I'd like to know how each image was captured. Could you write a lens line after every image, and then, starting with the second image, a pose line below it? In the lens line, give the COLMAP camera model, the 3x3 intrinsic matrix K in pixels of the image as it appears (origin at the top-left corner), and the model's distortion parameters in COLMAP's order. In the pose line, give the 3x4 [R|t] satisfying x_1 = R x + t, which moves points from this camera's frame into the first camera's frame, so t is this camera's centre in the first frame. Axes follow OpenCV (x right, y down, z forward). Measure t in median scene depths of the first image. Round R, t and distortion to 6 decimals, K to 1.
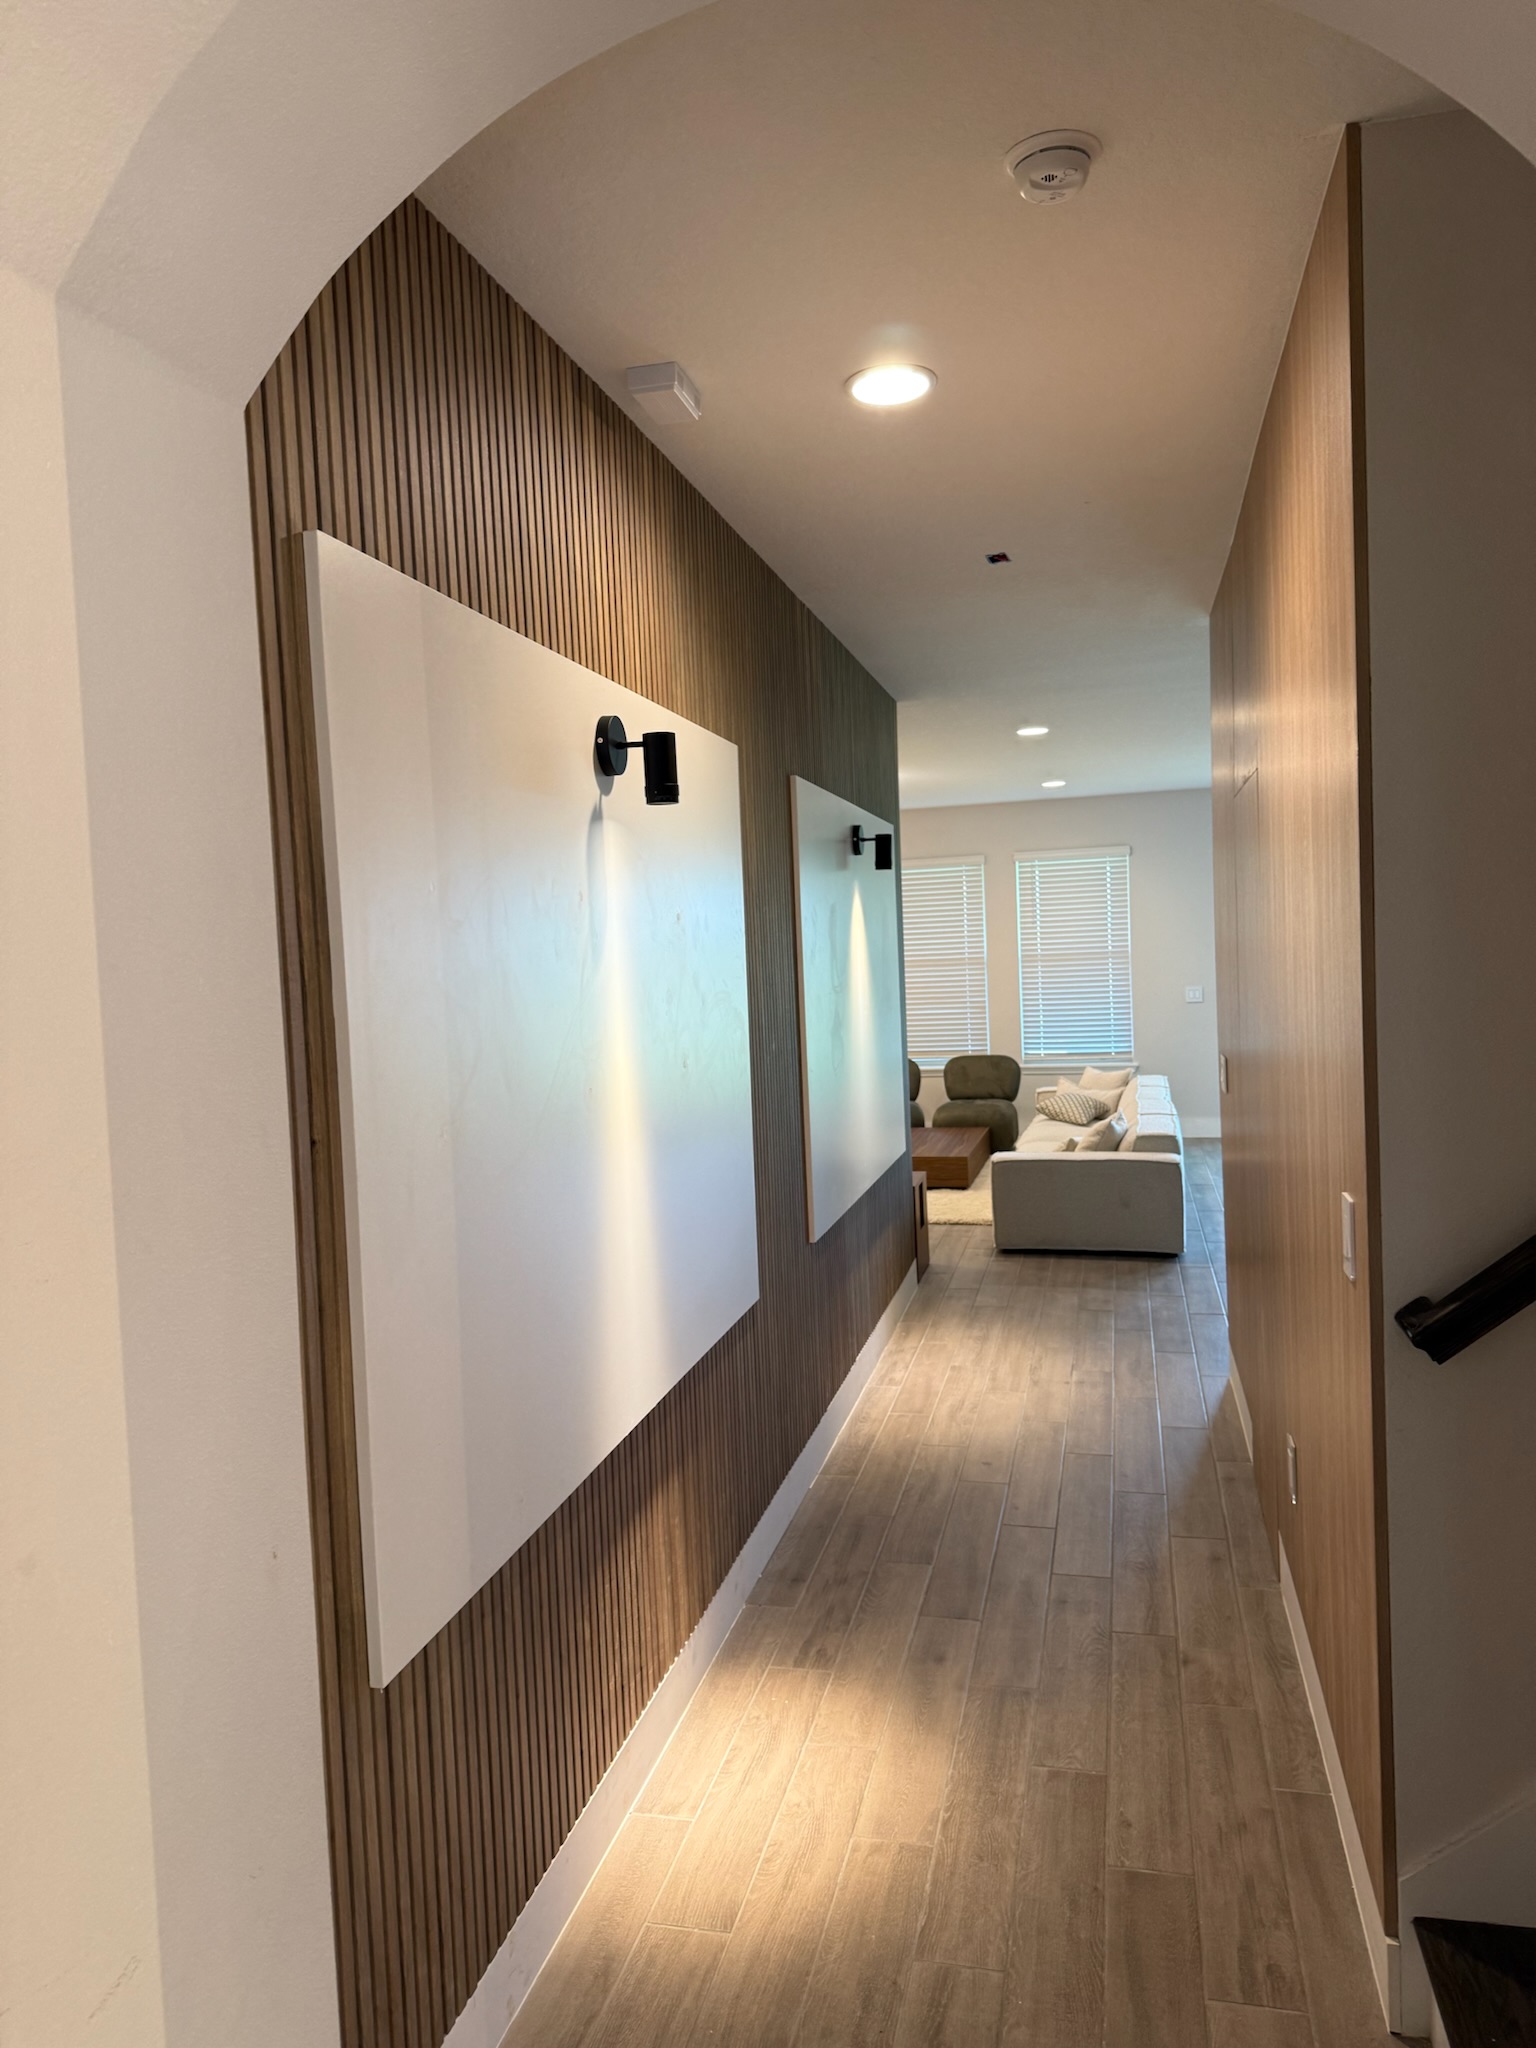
lens RADIAL K [[1529.8, 0, 765.1], [0, 1529.8, 1021.9], [0, 0, 1]] dist [0.049298, -0.023685]
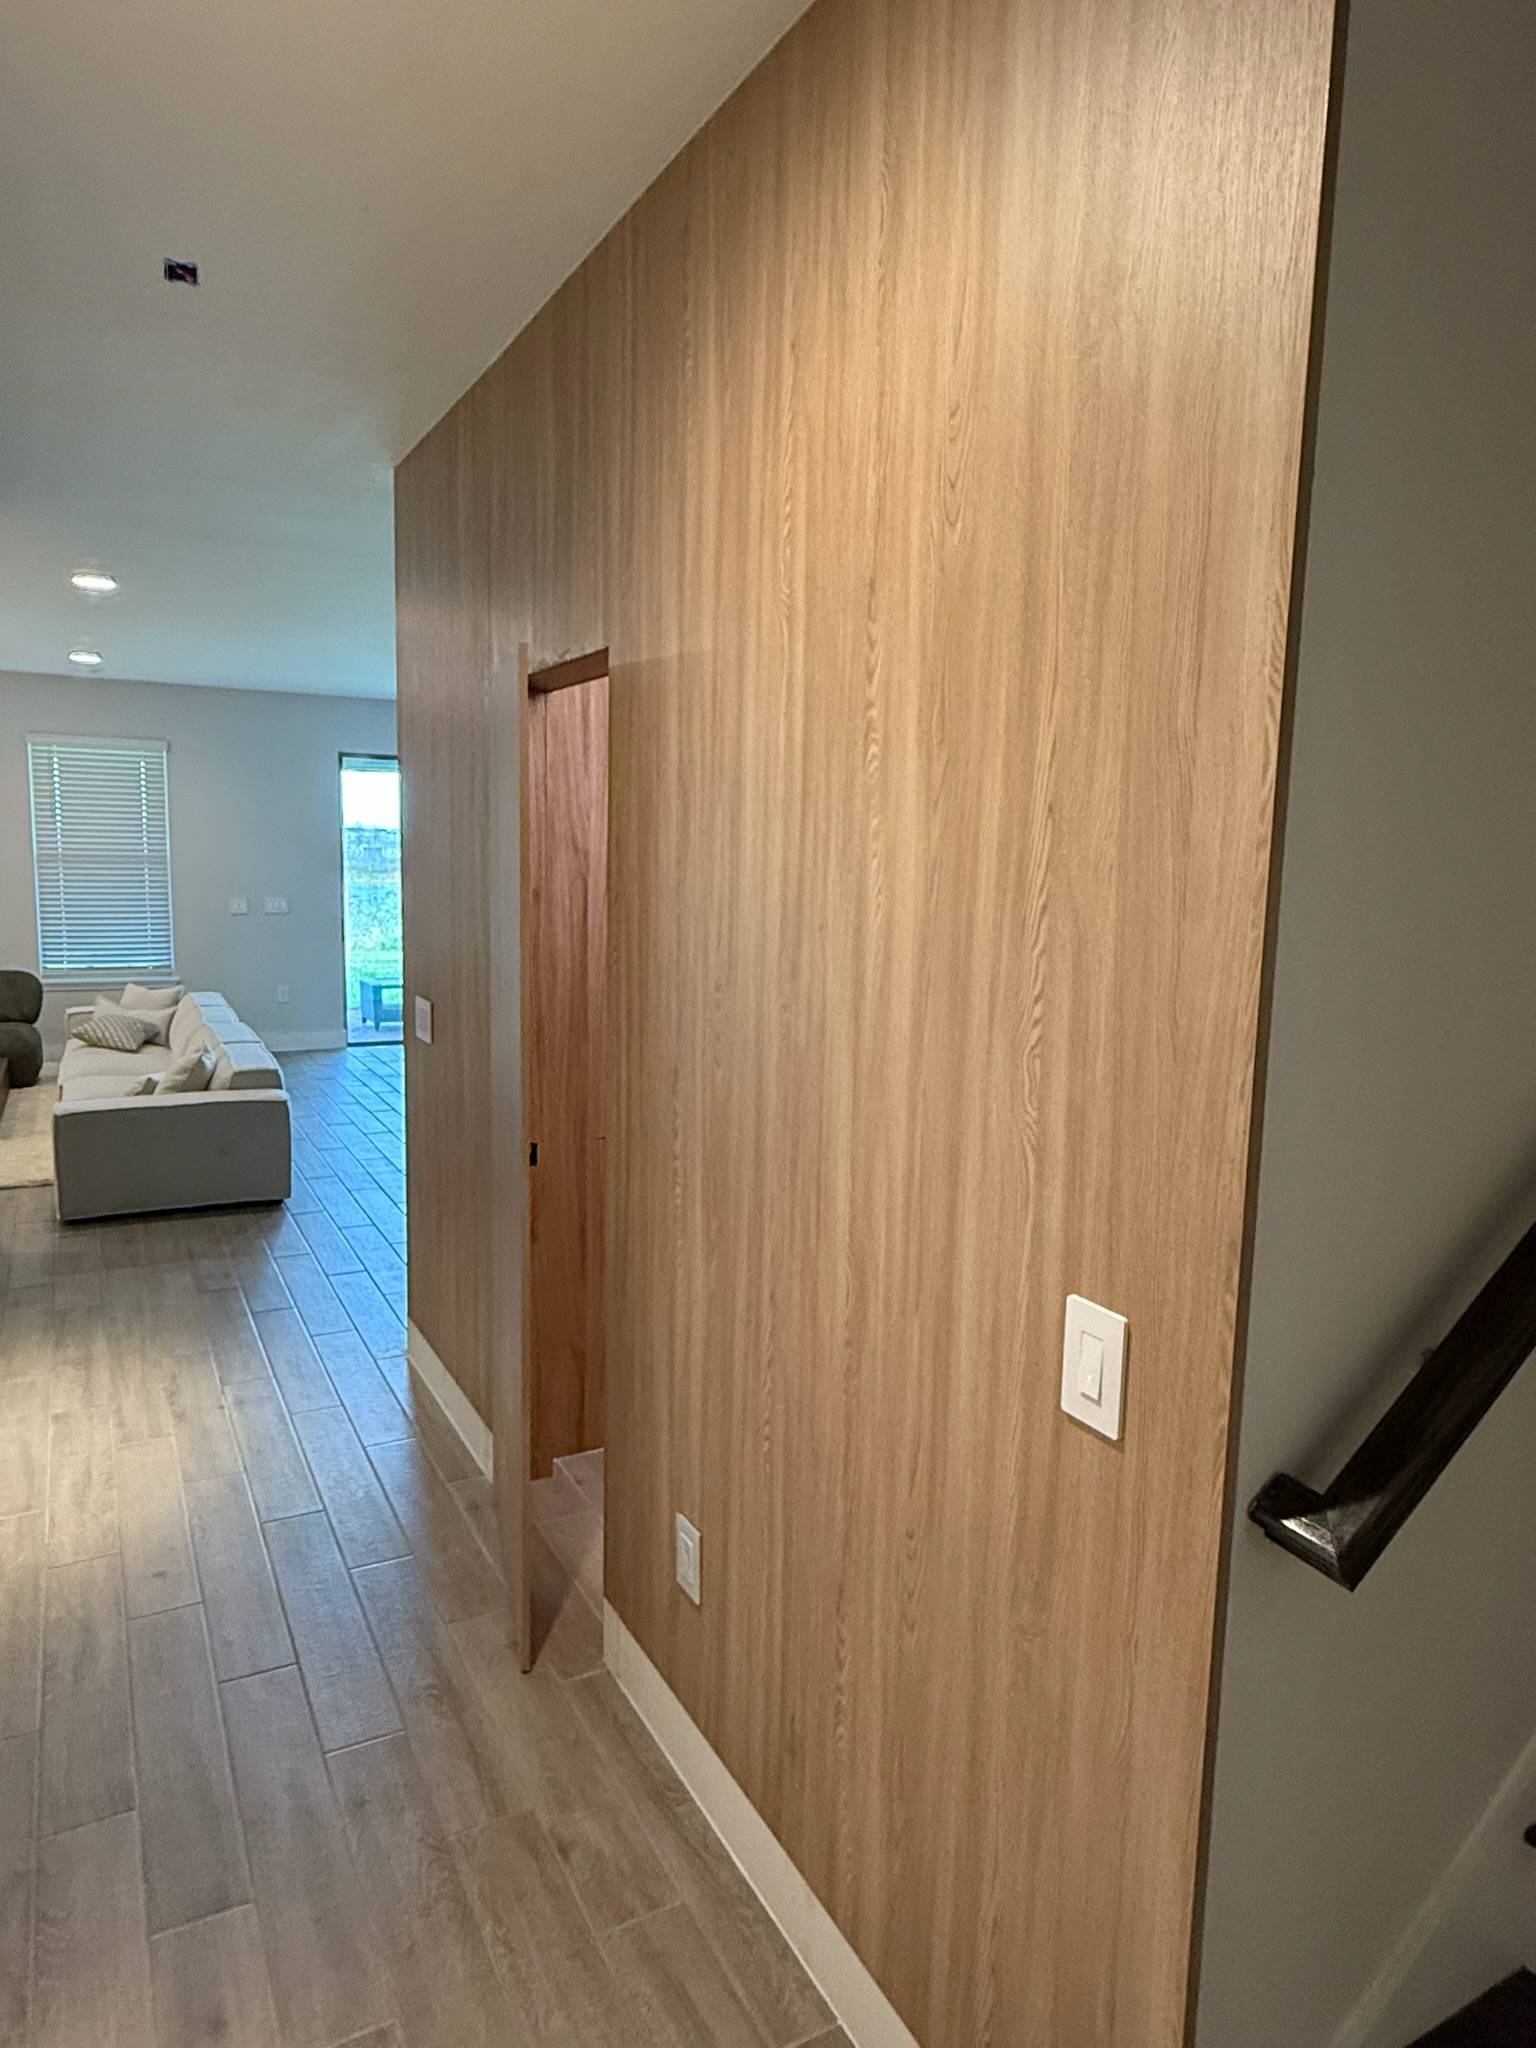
lens RADIAL K [[1297.9, 0, 777.6], [0, 1297.9, 1012.9], [0, 0, 1]] dist [0.006113, -0.003974]
pose [[0.739395, -0.030715, 0.672571, -0.054912], [-0.018360, 0.997667, 0.065746, -0.027676], [-0.673022, -0.060960, 0.737106, 0.464051]]
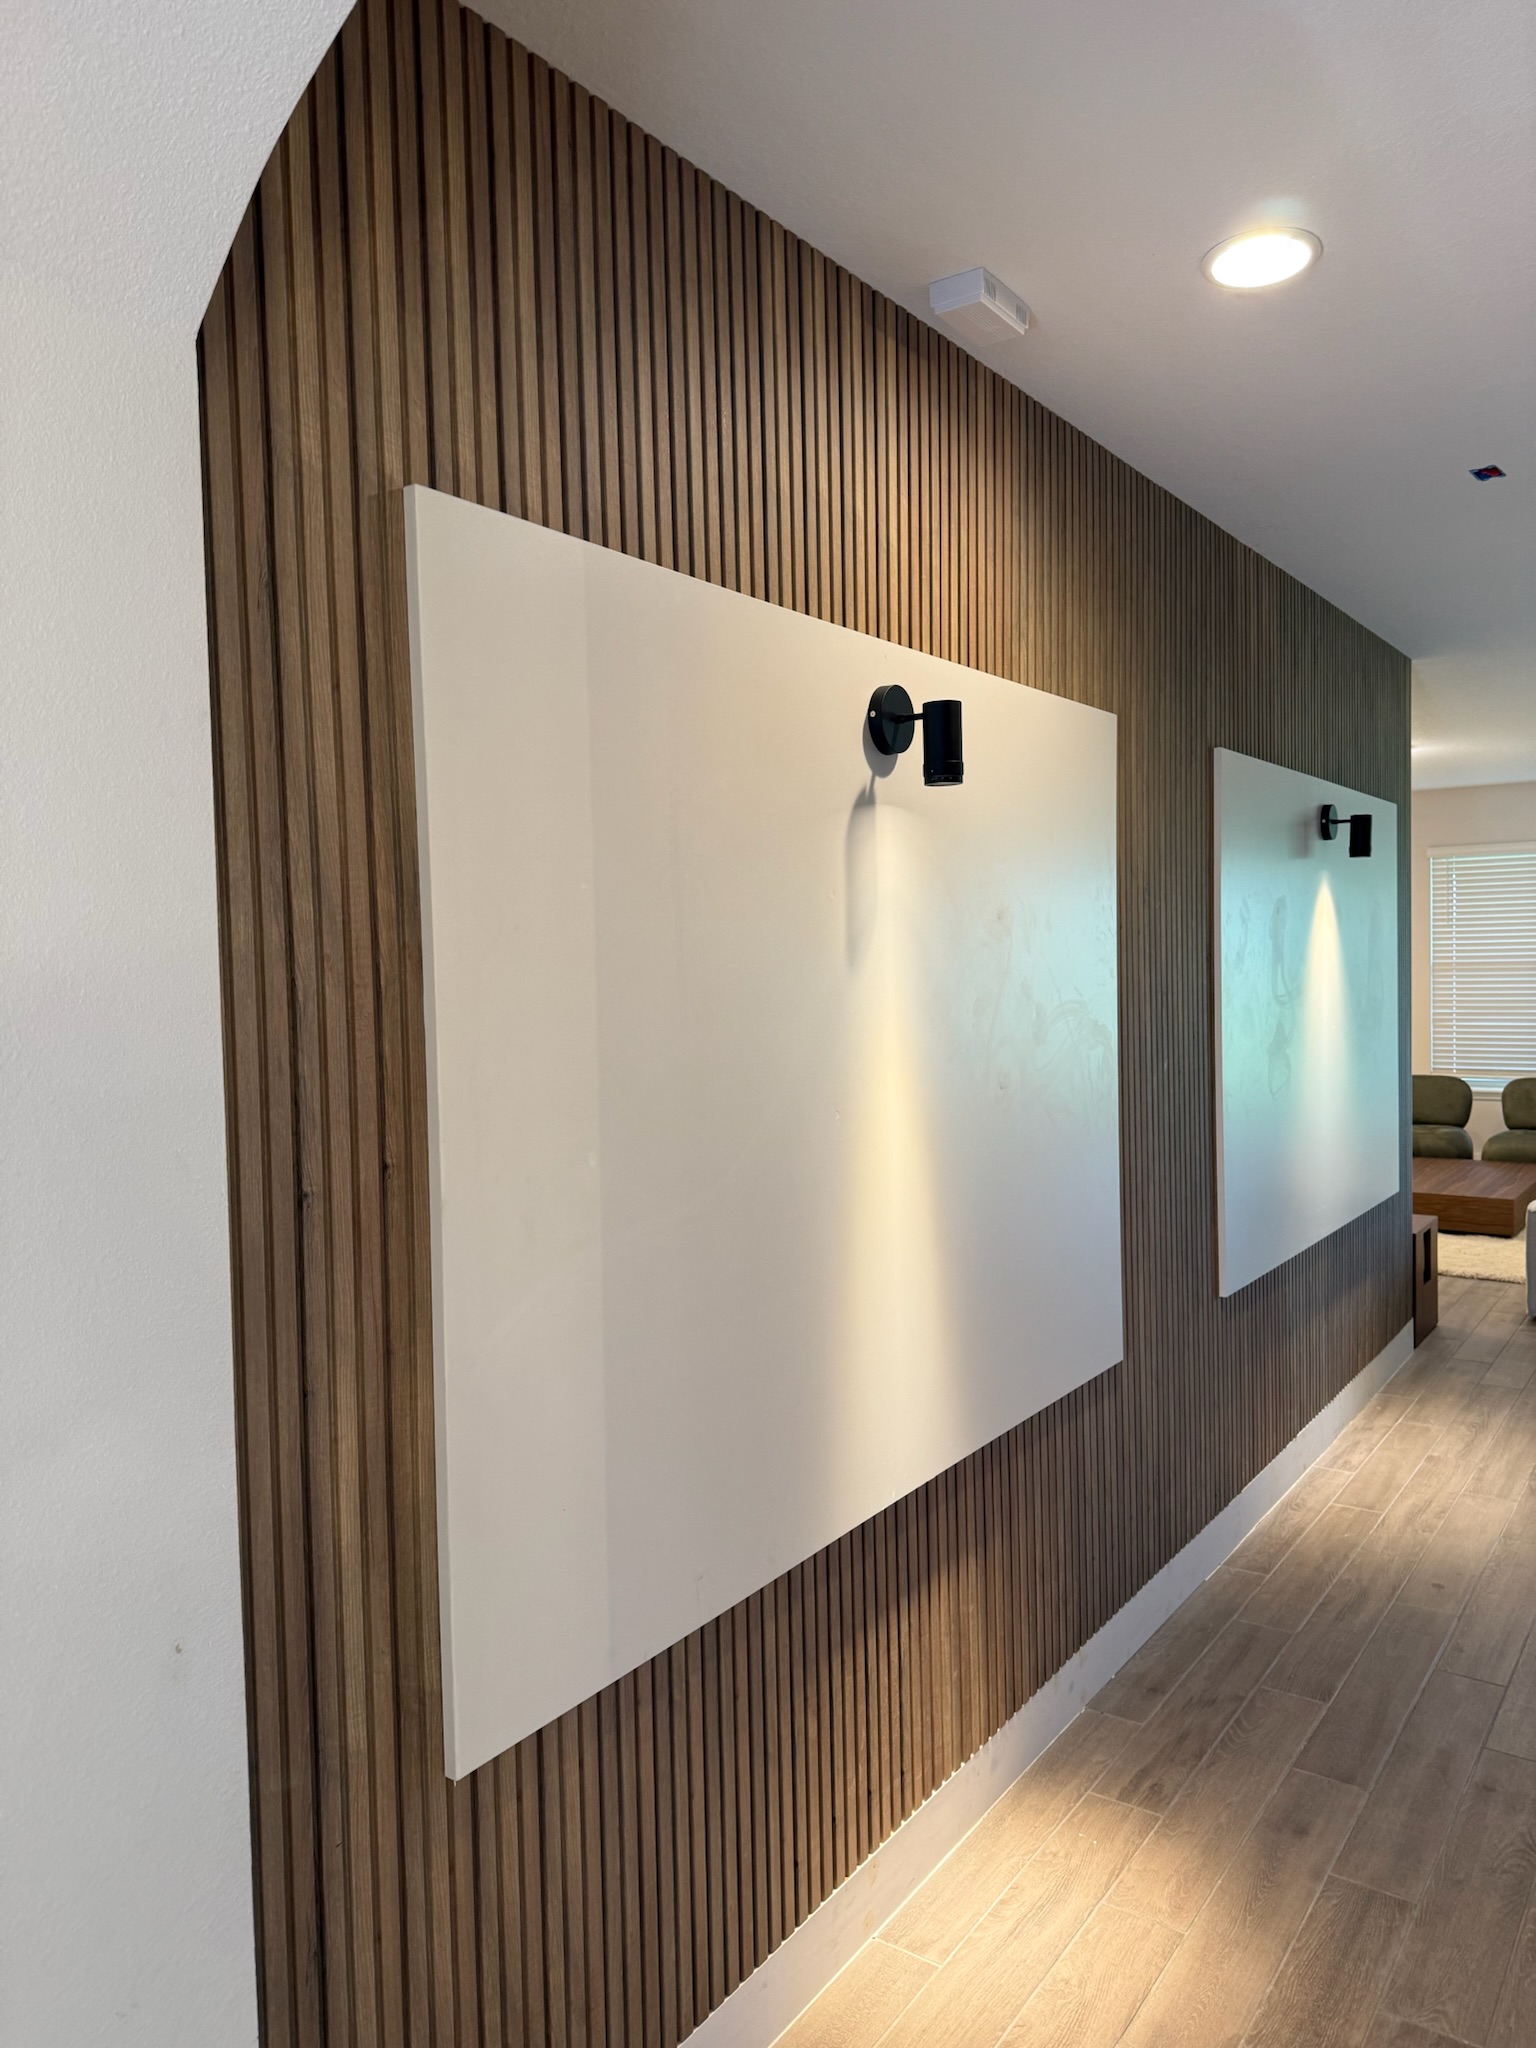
lens RADIAL K [[1529.8, 0, 767.1], [0, 1529.8, 1028.4], [0, 0, 1]] dist [0.049298, -0.023685]
pose [[0.930780, 0.038323, -0.363565, 0.125816], [-0.034831, 0.999263, 0.016157, -0.013197], [0.363916, -0.002376, 0.931429, 0.127951]]
